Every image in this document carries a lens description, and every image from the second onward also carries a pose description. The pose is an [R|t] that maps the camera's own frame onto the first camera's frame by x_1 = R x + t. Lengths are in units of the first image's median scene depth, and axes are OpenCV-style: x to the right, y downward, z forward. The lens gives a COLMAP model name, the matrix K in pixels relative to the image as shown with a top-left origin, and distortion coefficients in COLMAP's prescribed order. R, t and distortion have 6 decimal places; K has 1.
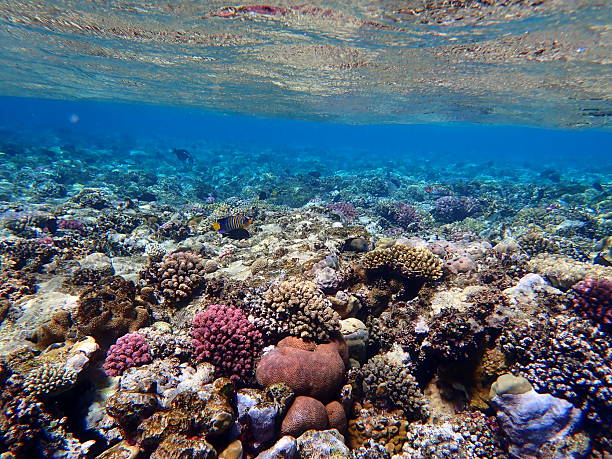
lens RADIAL K [[599.9, 0, 306.0], [0, 599.9, 229.5], [0, 0, 1]] dist [0.392526, 0.262496]
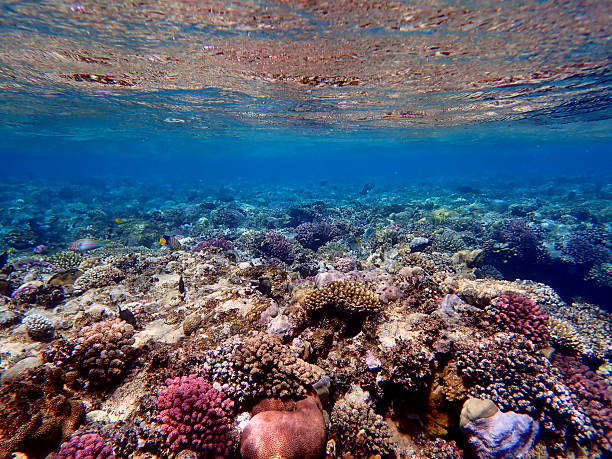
lens RADIAL K [[599.9, 0, 306.0], [0, 599.9, 229.5], [0, 0, 1]] dist [0.392526, 0.262496]
pose [[0.948942, -0.089081, 0.302612, -0.229916], [0.101226, 0.994558, -0.024655, -0.049567], [-0.298769, 0.054028, 0.952795, 0.072491]]
